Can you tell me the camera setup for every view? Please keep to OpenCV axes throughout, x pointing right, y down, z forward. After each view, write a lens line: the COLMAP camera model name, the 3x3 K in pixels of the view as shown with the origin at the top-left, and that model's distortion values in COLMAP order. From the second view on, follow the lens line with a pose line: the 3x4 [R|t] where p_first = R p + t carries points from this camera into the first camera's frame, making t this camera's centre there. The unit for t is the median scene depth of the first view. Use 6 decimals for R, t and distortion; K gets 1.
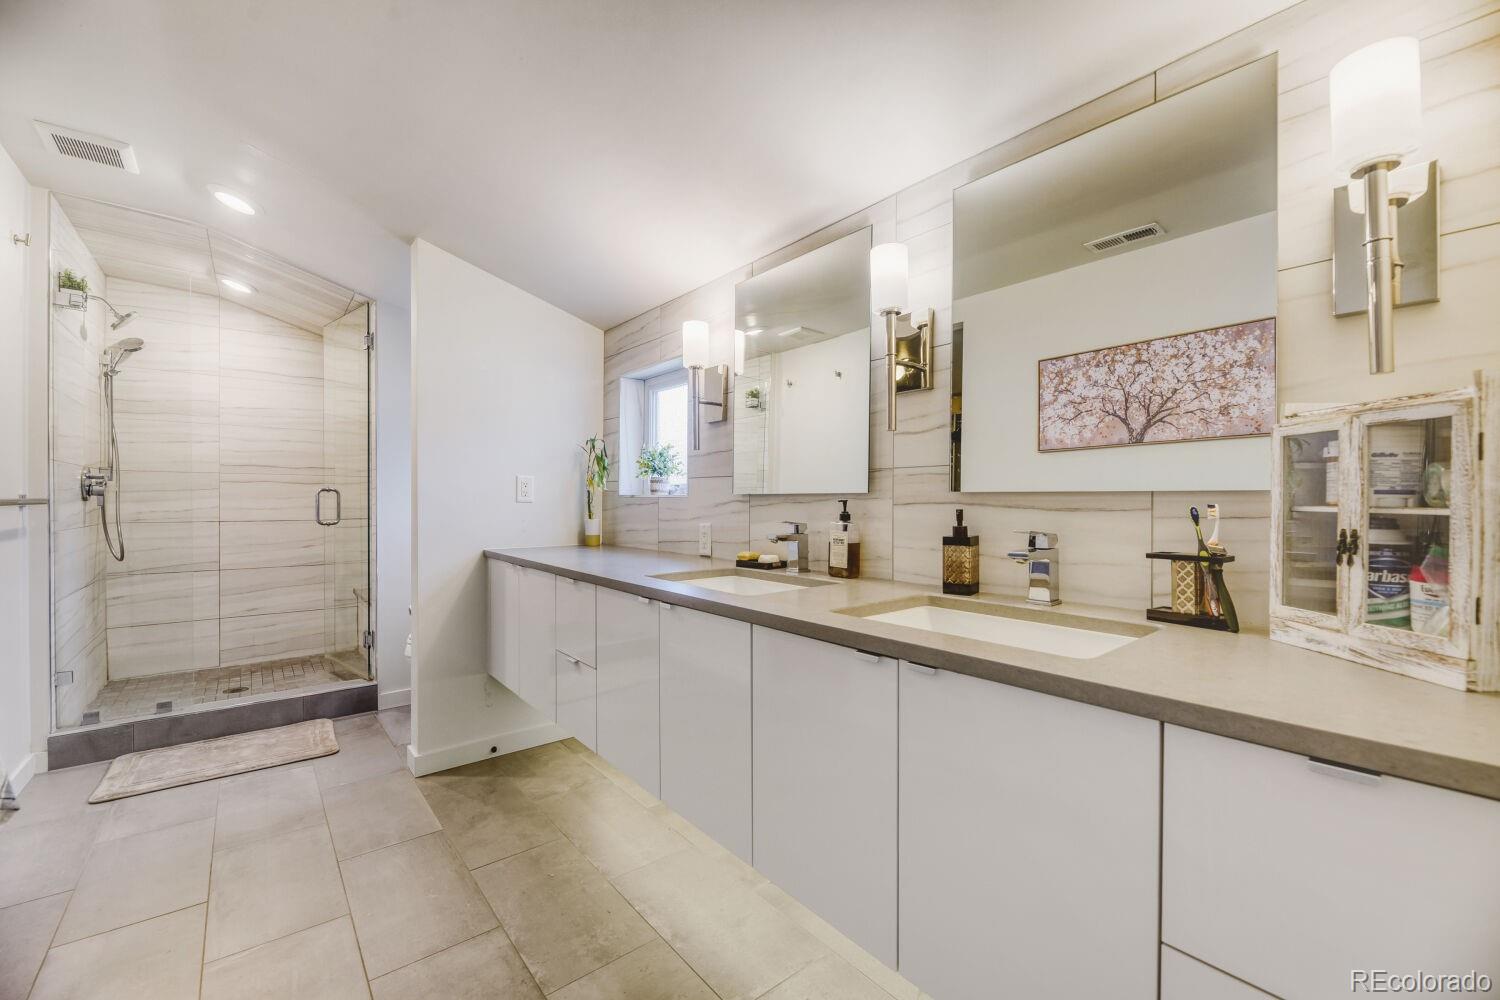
lens RADIAL K [[613.7, 0, 744.1], [0, 613.7, 498.3], [0, 0, 1]] dist [0.001004, -0.002893]
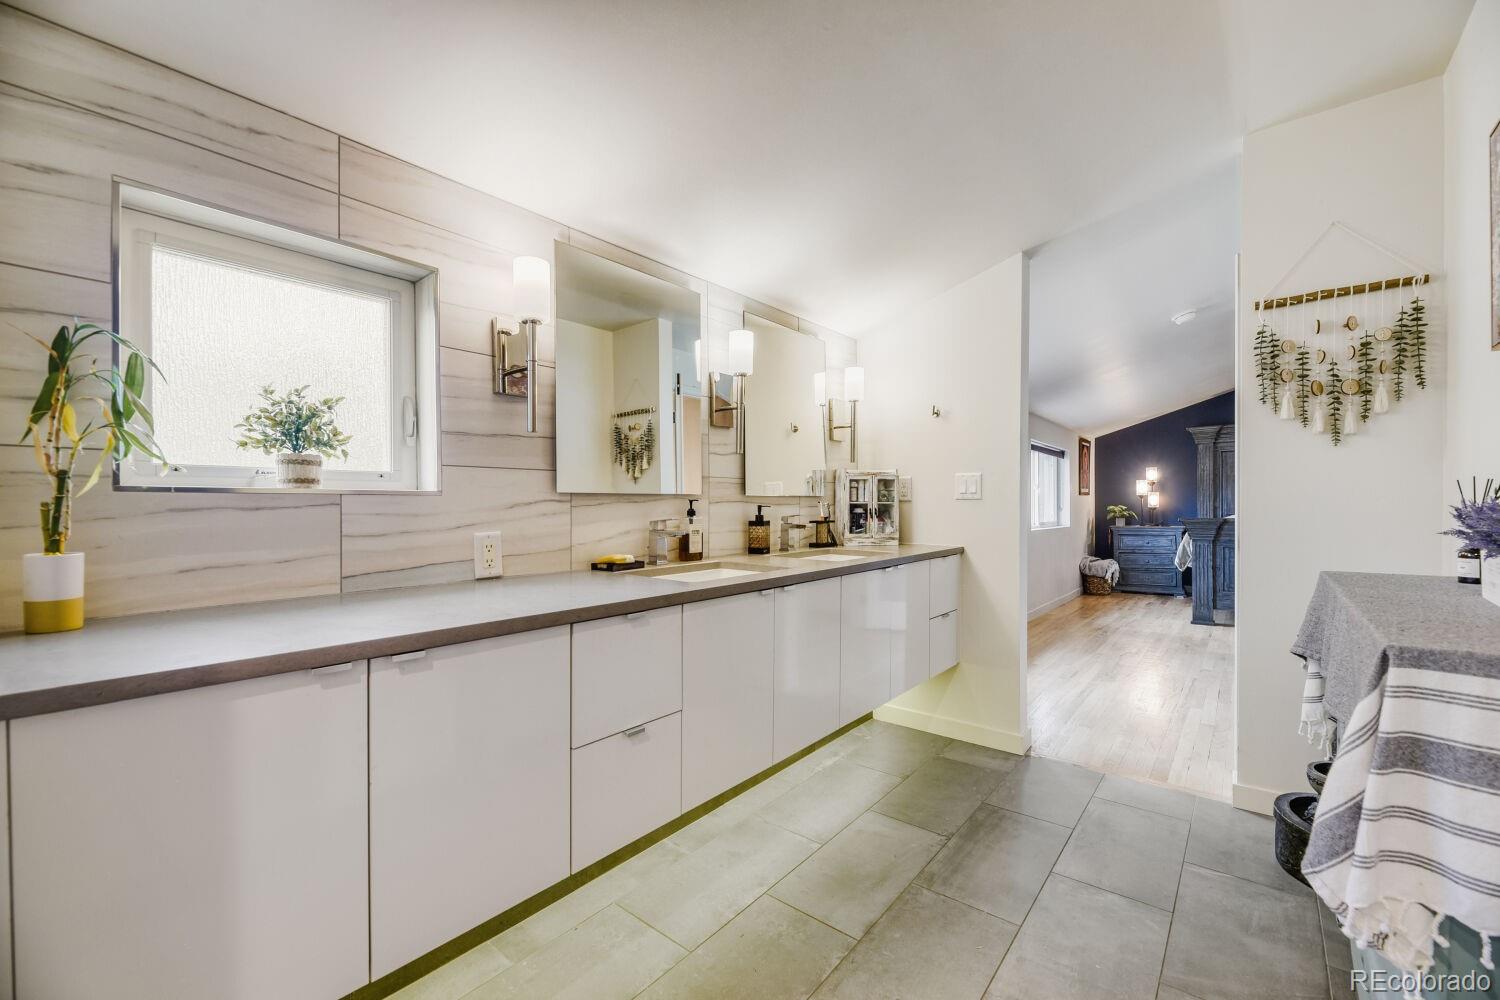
lens RADIAL K [[613.7, 0, 751.7], [0, 613.7, 506.7], [0, 0, 1]] dist [0.001004, -0.002893]
pose [[-0.201177, -0.007390, 0.979527, -1.170357], [-0.000545, 0.999972, 0.007432, 0.008485], [-0.979555, 0.000961, -0.201175, 1.203279]]
